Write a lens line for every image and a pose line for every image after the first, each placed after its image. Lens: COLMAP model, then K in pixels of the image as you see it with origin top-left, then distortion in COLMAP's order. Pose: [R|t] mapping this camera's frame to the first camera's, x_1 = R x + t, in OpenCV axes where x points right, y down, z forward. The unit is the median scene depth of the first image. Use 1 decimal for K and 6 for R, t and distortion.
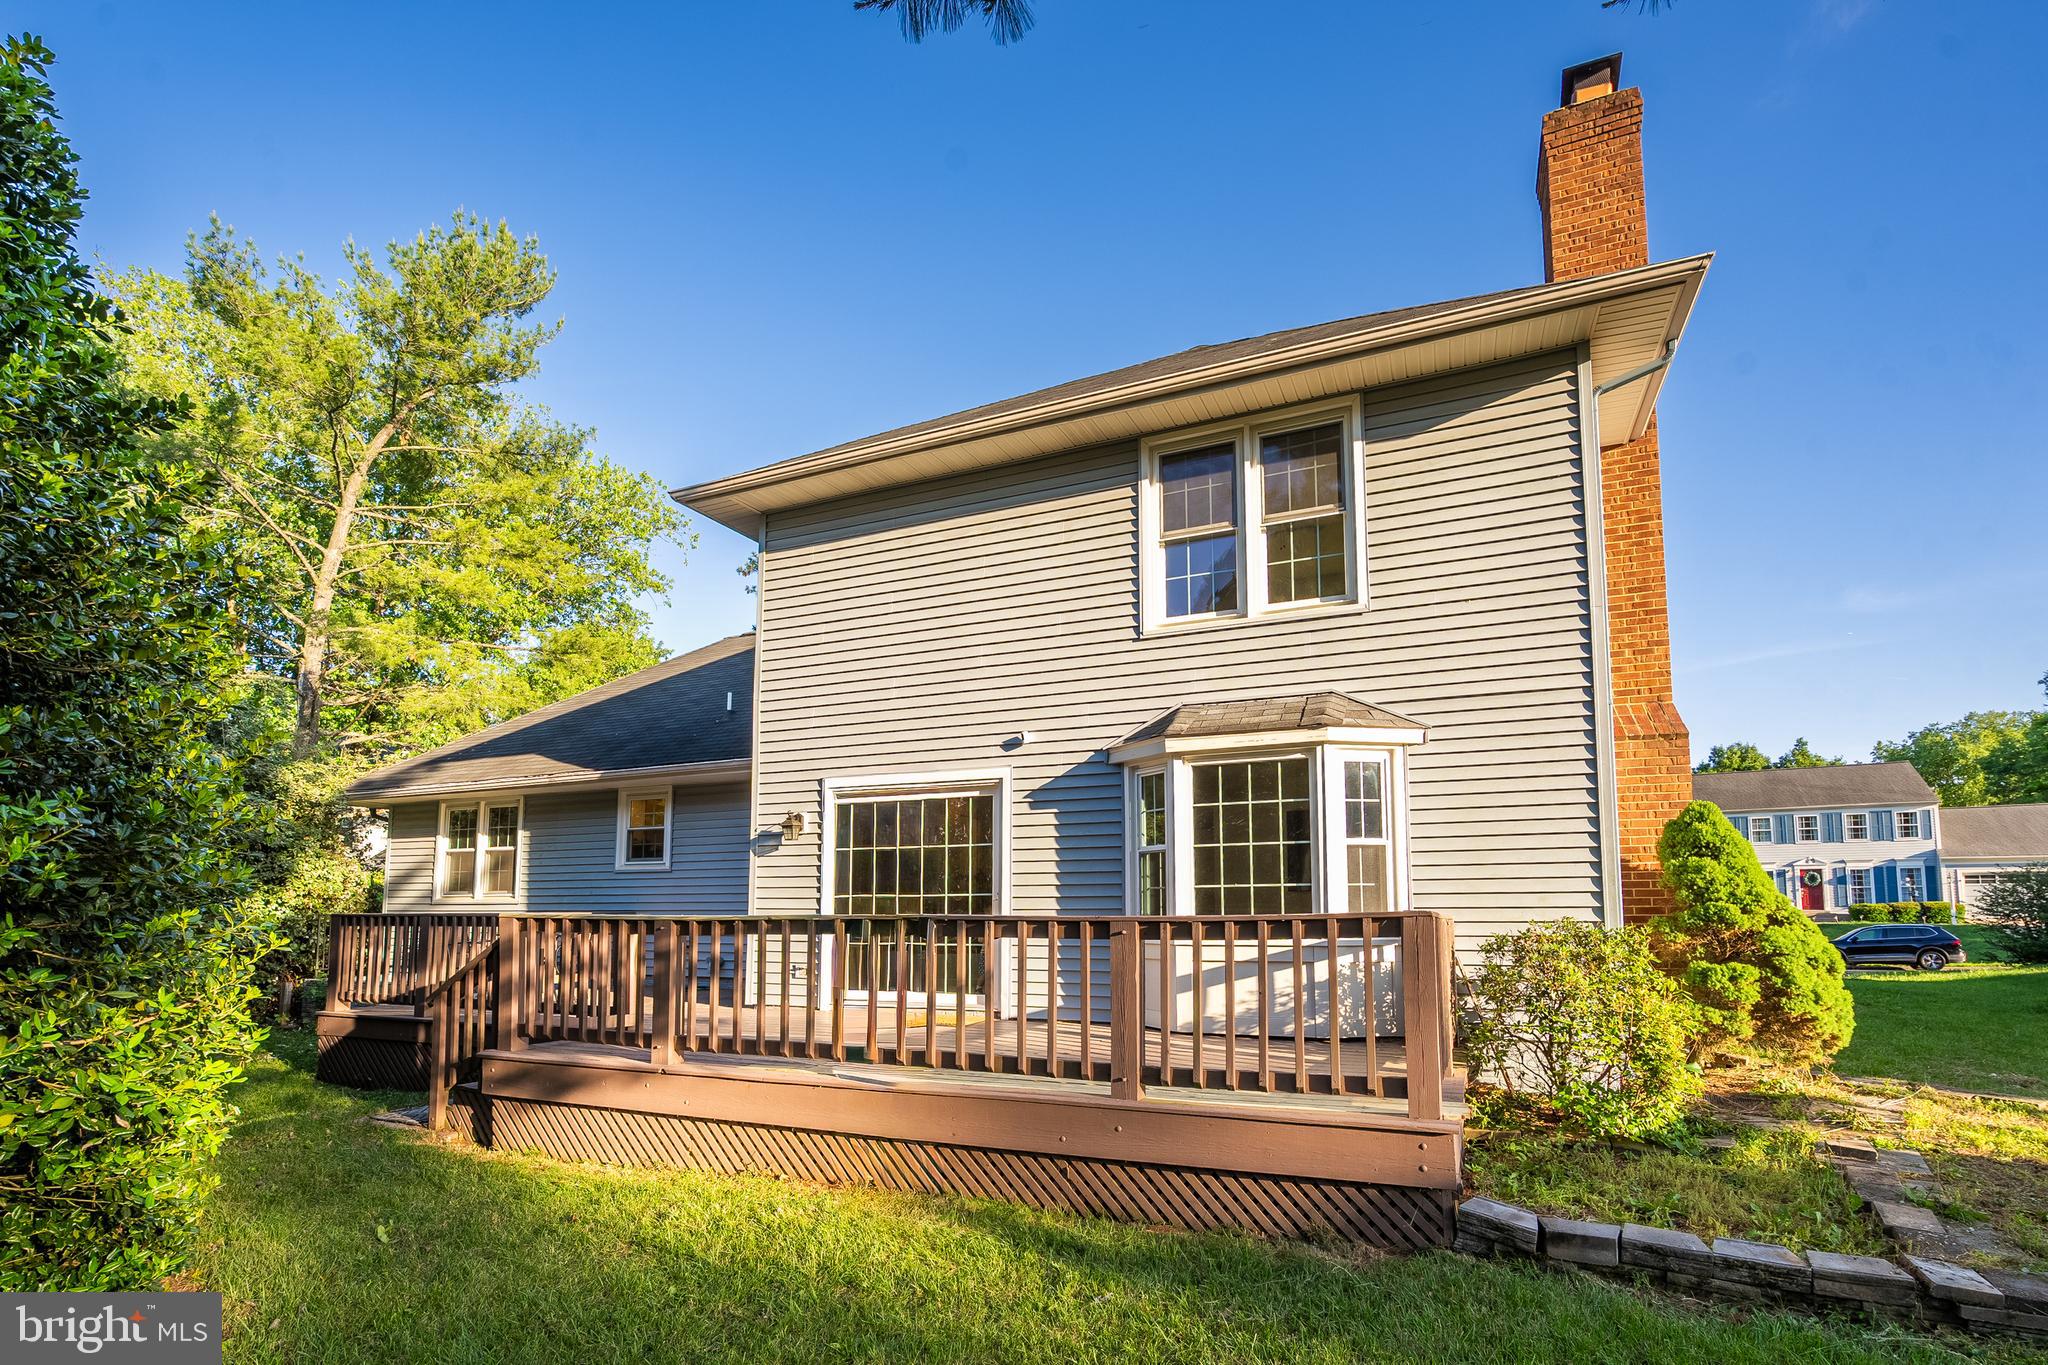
lens RADIAL K [[1022.2, 0, 1026.6], [0, 1022.2, 823.8], [0, 0, 1]] dist [-0.004141, 0.000221]
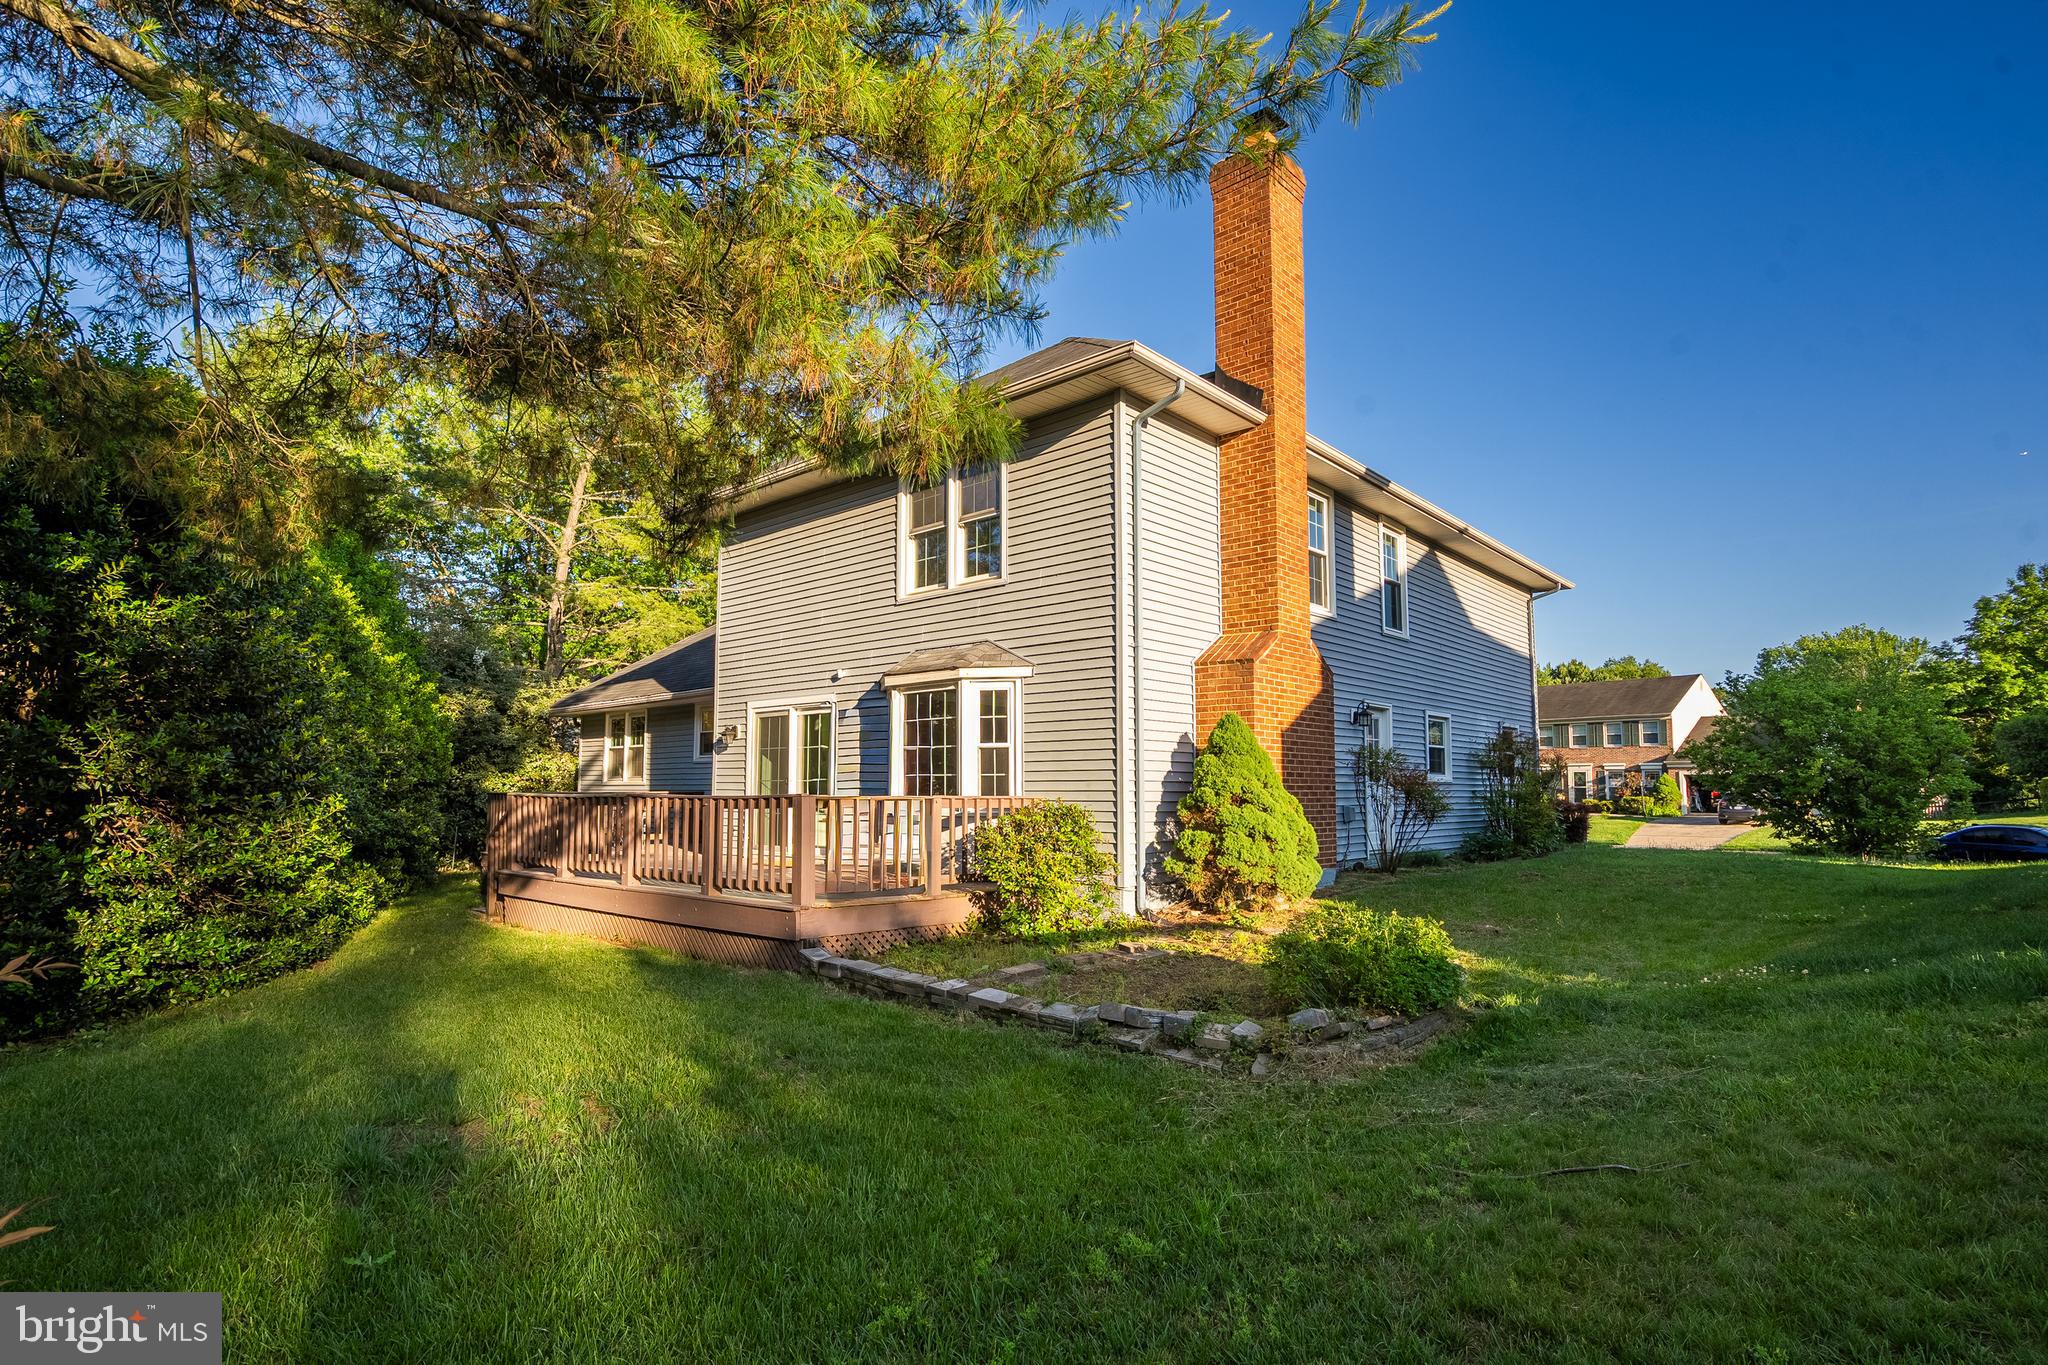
lens RADIAL K [[1012.4, 0, 969.1], [0, 1012.4, 714.0], [0, 0, 1]] dist [0.010108, -0.003620]
pose [[0.947272, -0.022582, -0.319635, 0.631509], [0.026706, 0.999607, 0.008524, -0.033511], [0.319317, -0.016611, 0.947502, -0.315184]]
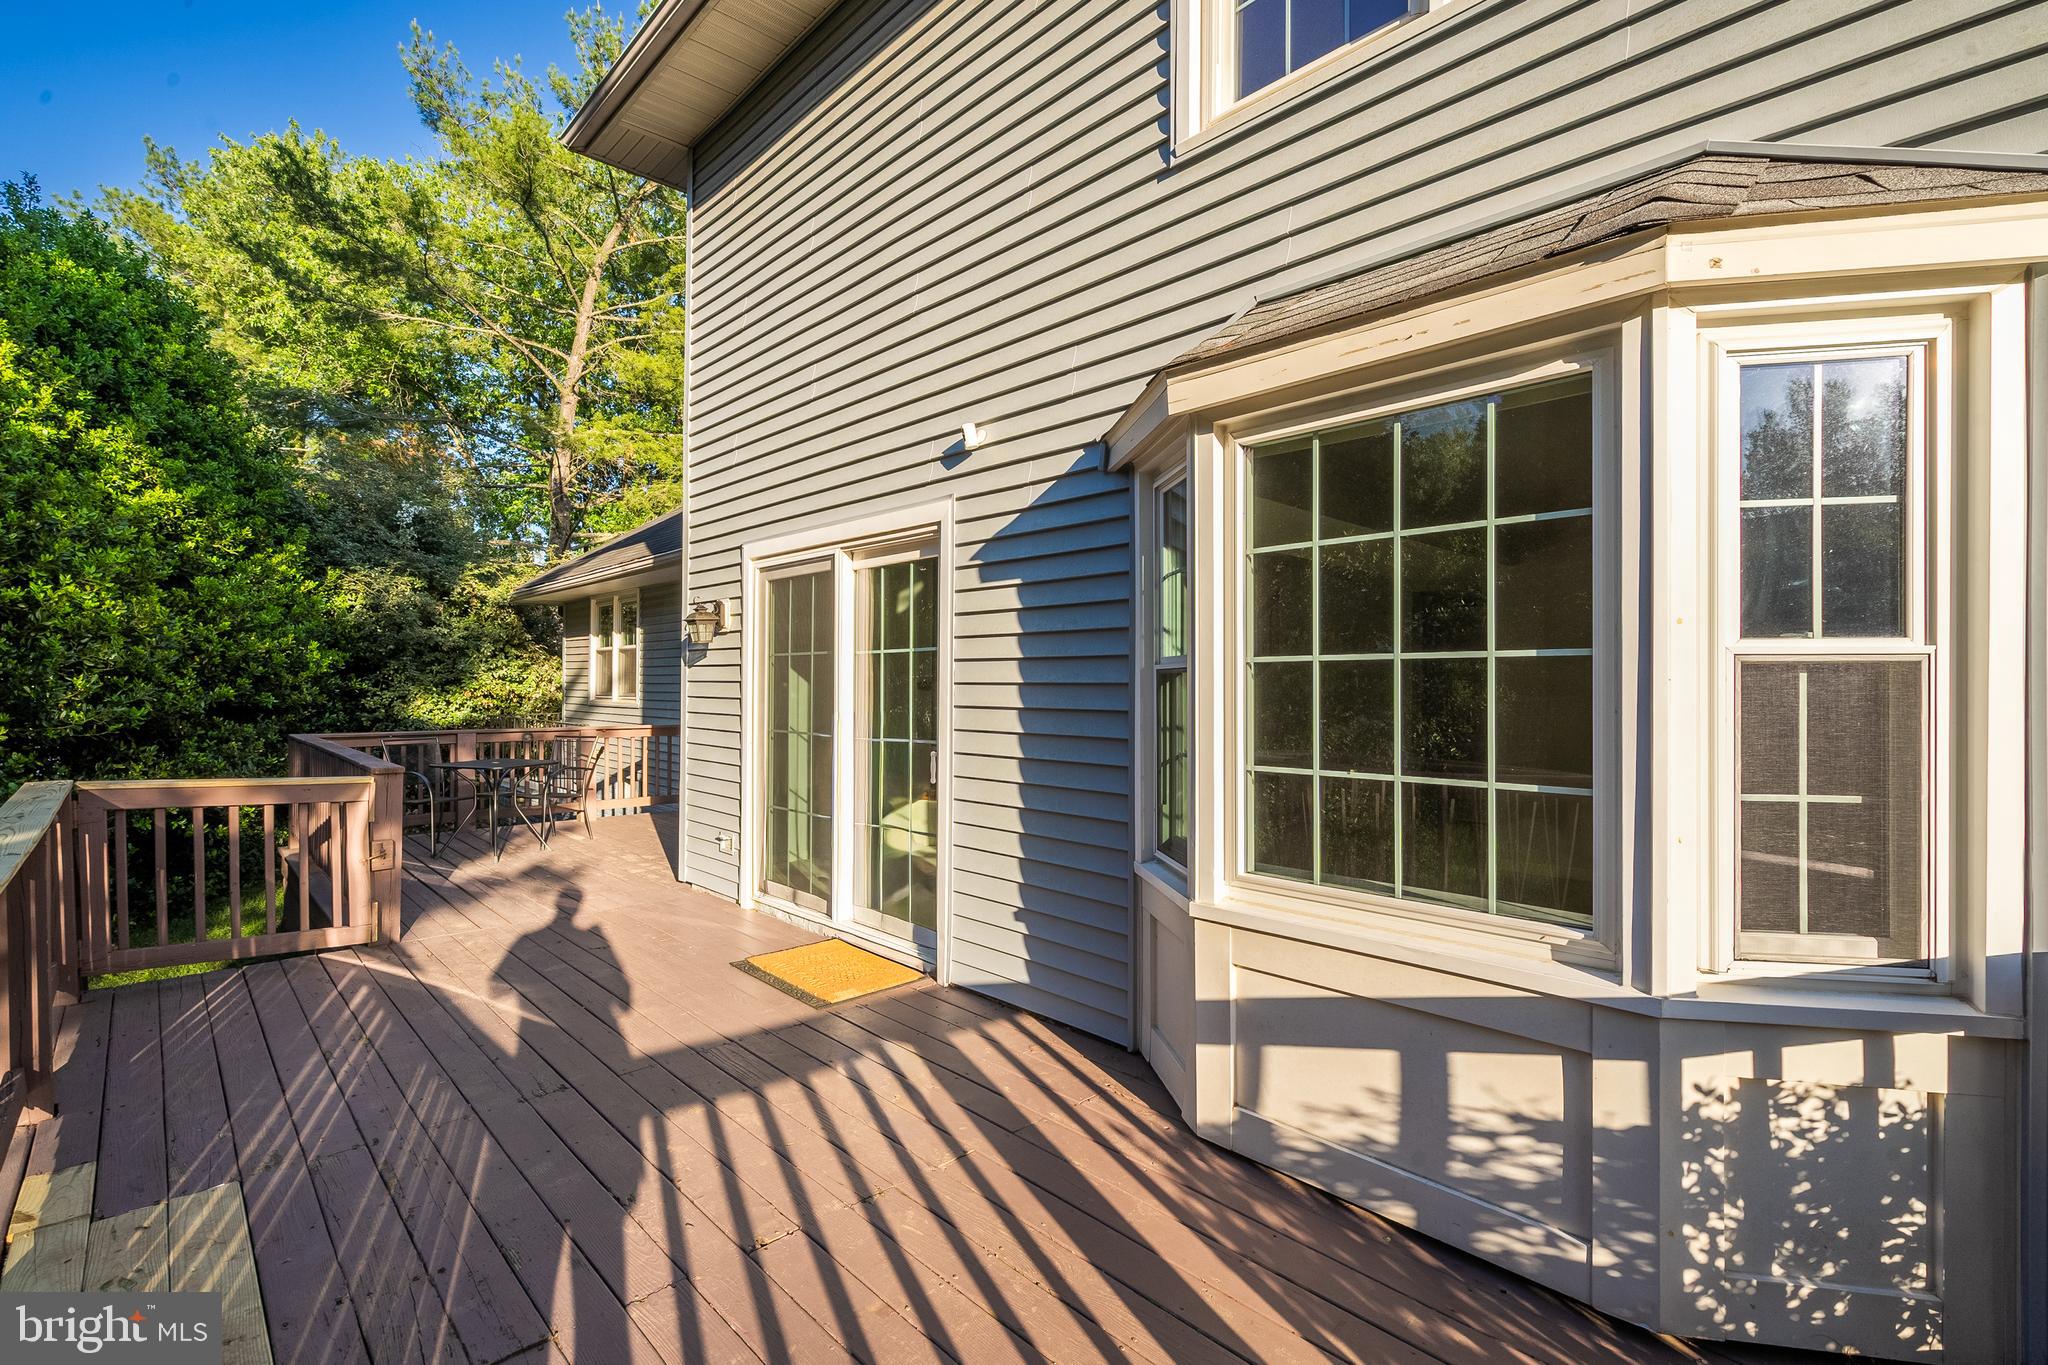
lens RADIAL K [[943.4, 0, 994.7], [0, 943.4, 687.1], [0, 0, 1]] dist [0.000499, 0.002632]
pose [[0.928671, 0.003950, -0.370883, 0.180092], [0.028282, 0.996278, 0.081428, 0.000559], [0.369824, -0.086109, 0.925103, 0.561195]]
